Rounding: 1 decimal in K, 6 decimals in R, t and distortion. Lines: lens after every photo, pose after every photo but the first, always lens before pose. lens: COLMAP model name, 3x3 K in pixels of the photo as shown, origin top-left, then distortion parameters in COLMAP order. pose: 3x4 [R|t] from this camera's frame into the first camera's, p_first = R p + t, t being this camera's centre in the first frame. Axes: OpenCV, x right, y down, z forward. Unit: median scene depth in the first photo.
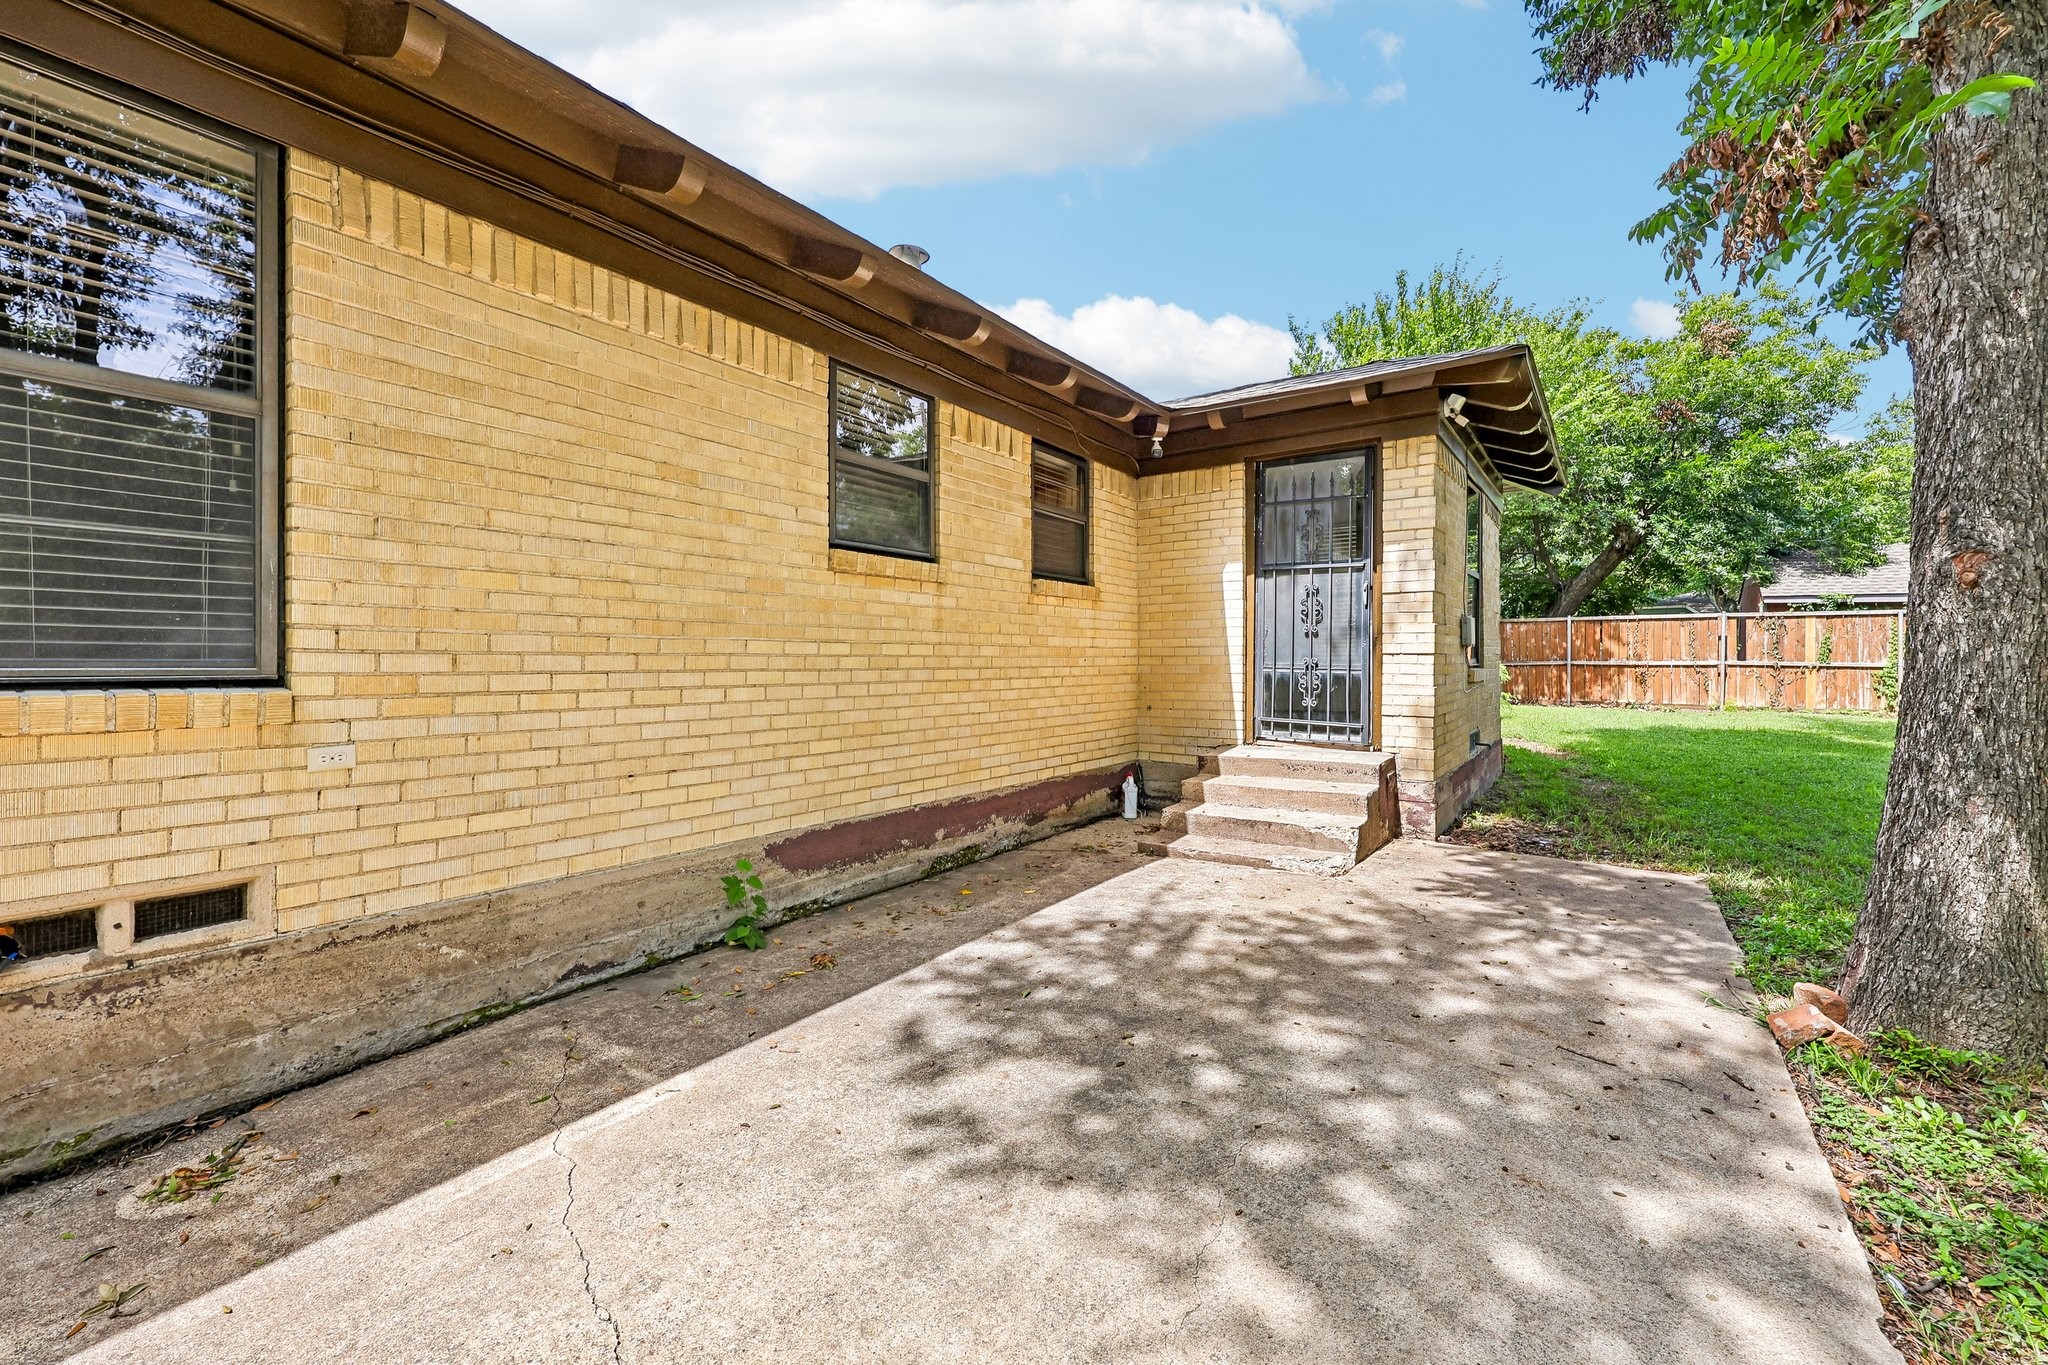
lens RADIAL K [[854.1, 0, 1008.8], [0, 854.1, 665.0], [0, 0, 1]] dist [0.008486, -0.000043]
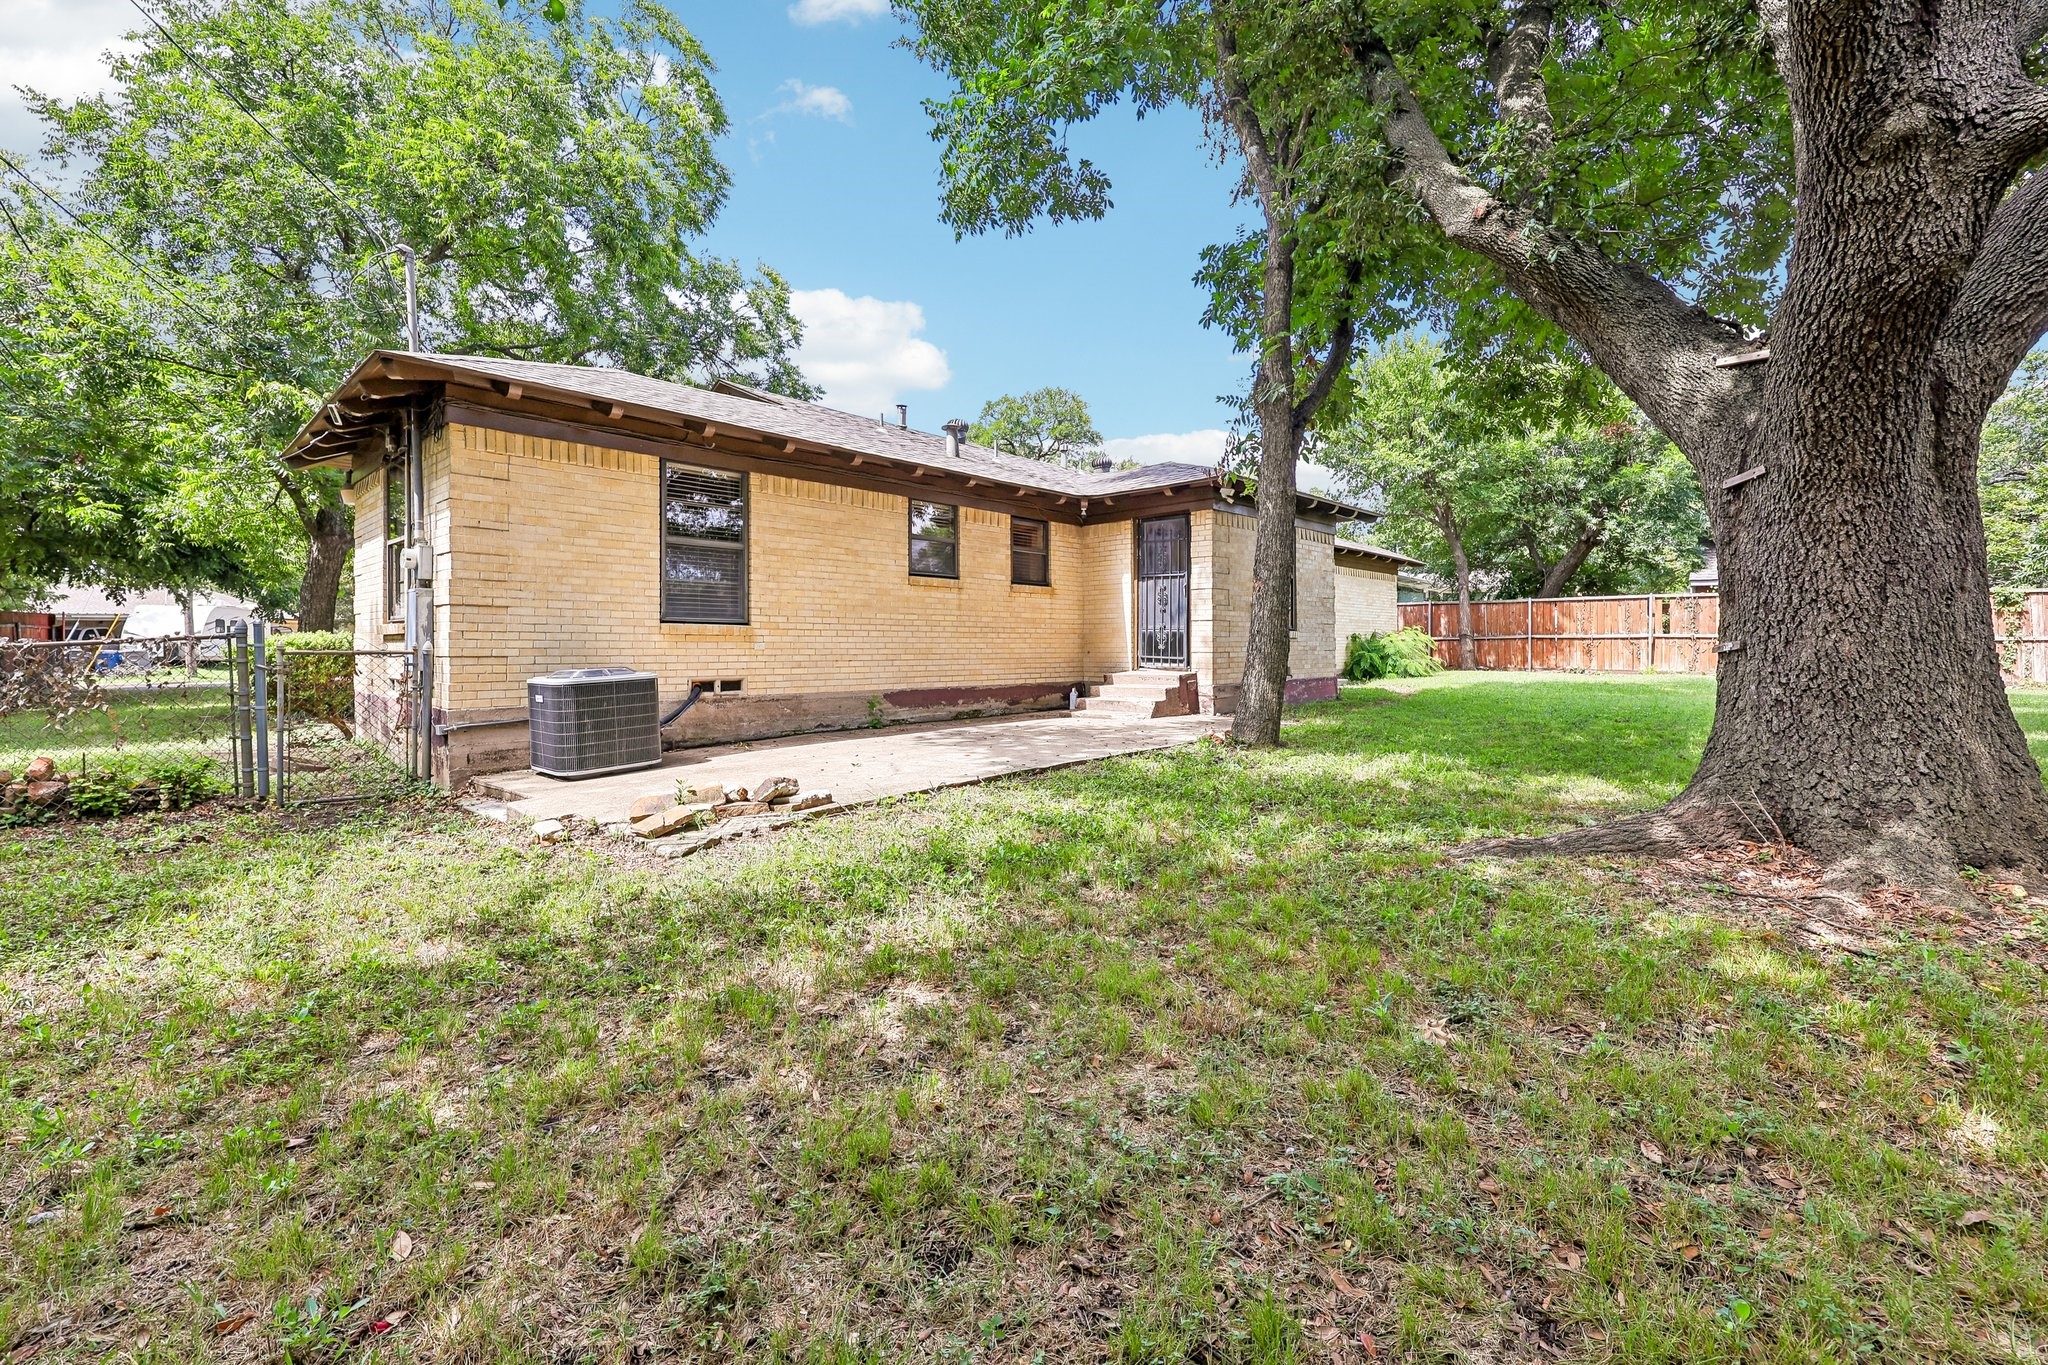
lens RADIAL K [[854.1, 0, 1008.8], [0, 854.1, 665.0], [0, 0, 1]] dist [0.008486, -0.000043]
pose [[0.990179, 0.001251, -0.139798, 0.296780], [0.000930, 0.999879, 0.015532, 0.057649], [0.139801, -0.015509, 0.990058, -0.987699]]
